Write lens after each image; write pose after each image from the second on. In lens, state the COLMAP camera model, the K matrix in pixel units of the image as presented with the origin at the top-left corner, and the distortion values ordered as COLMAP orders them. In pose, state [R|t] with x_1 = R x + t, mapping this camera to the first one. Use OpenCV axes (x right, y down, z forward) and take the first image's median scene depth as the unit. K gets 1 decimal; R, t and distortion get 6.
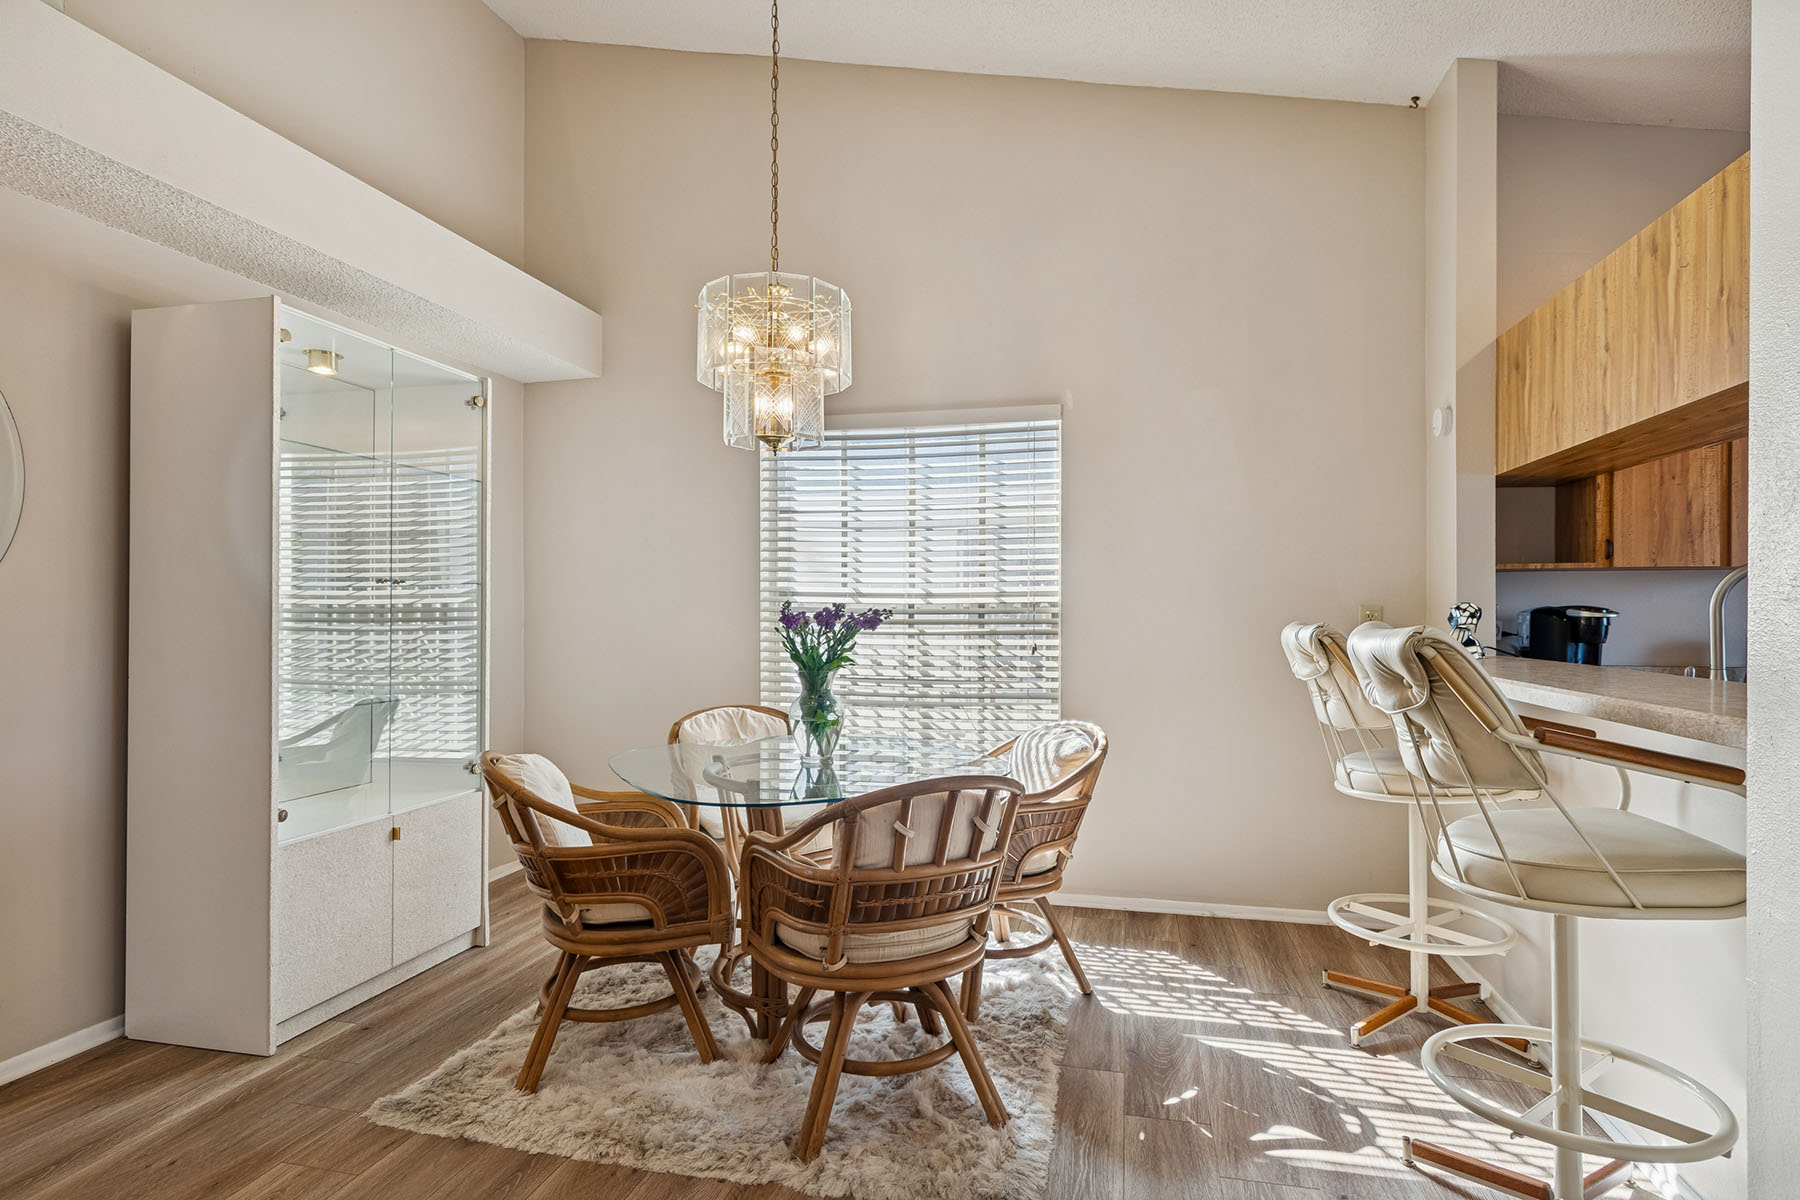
lens RADIAL K [[911.5, 0, 902.6], [0, 911.5, 608.8], [0, 0, 1]] dist [0.001557, 0.000582]
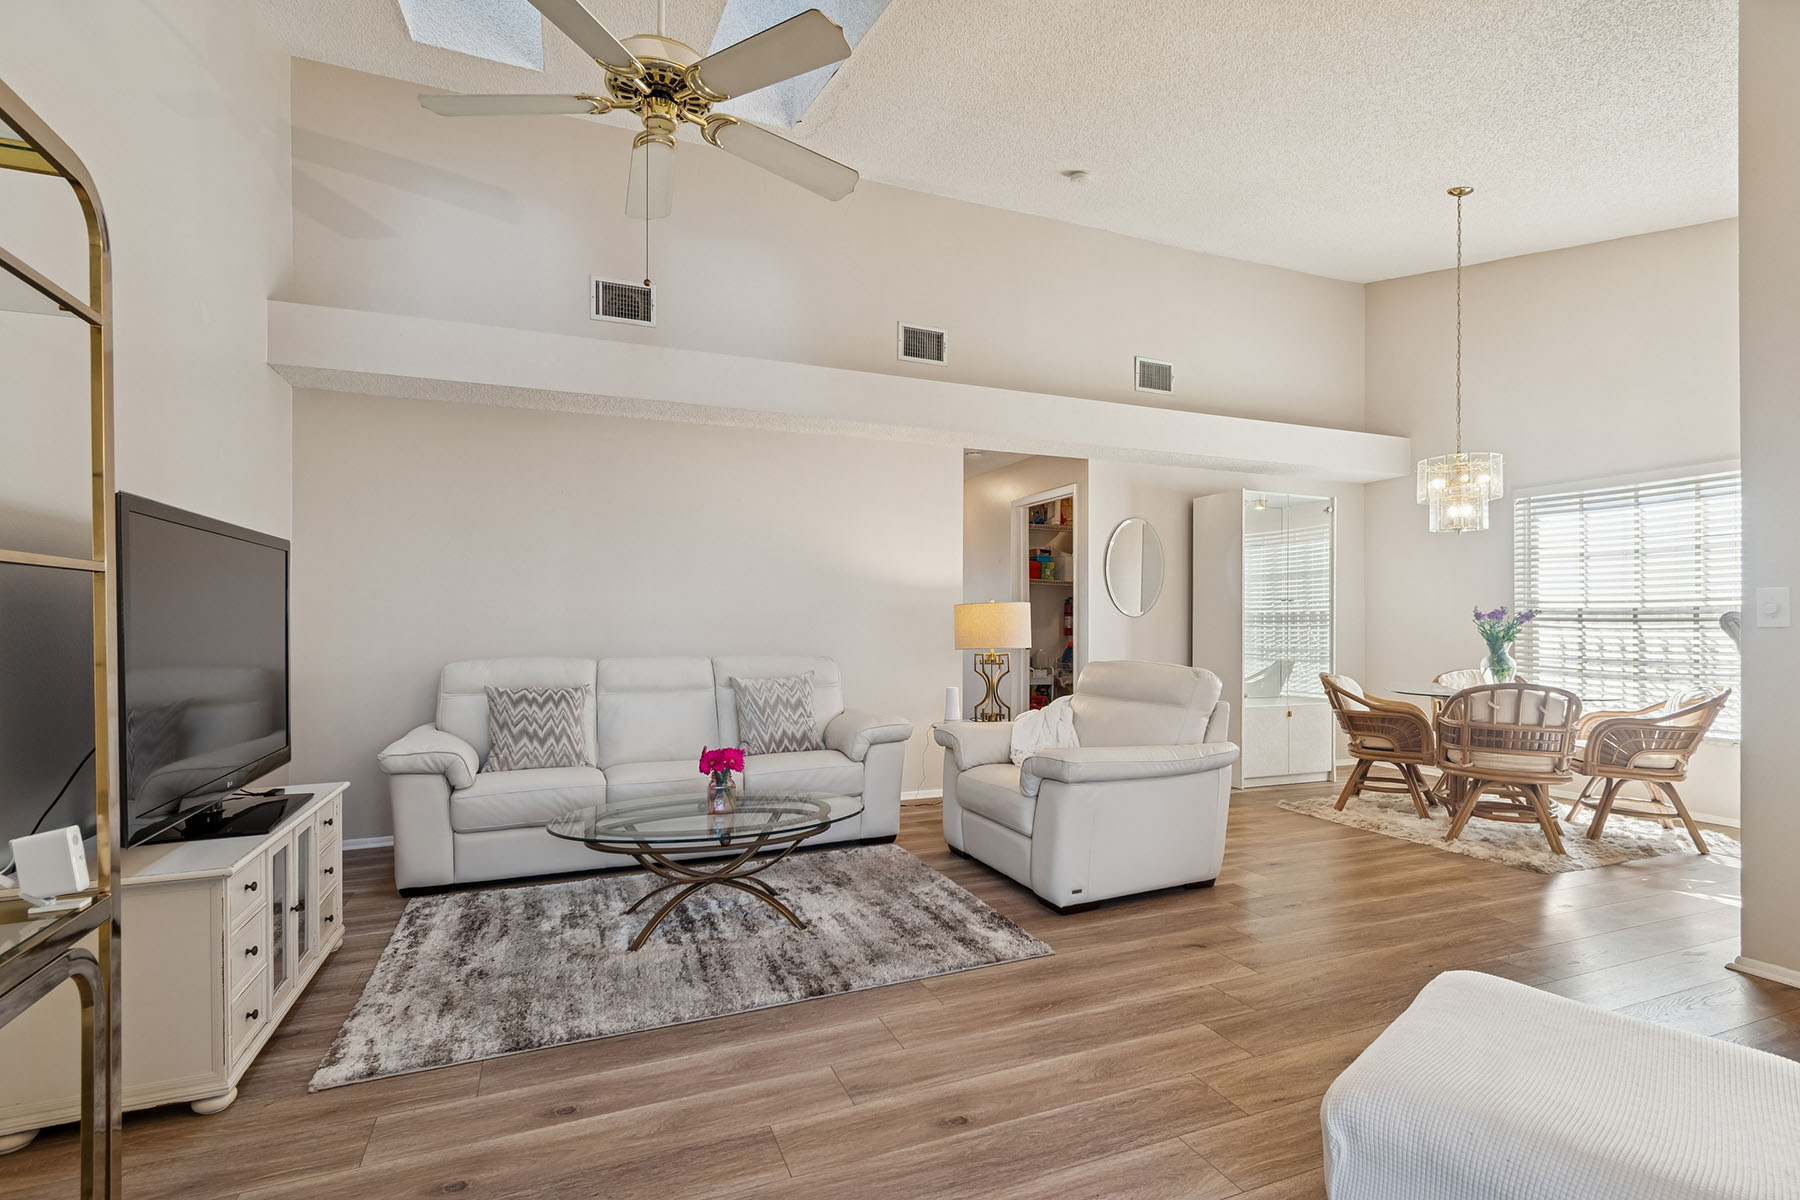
lens RADIAL K [[854.2, 0, 930.3], [0, 854.2, 617.1], [0, 0, 1]] dist [0.012664, -0.006819]
pose [[0.598809, -0.005853, -0.800871, 0.581255], [0.001344, 0.999979, -0.006302, 0.022850], [0.800891, 0.002697, 0.598804, -0.935511]]
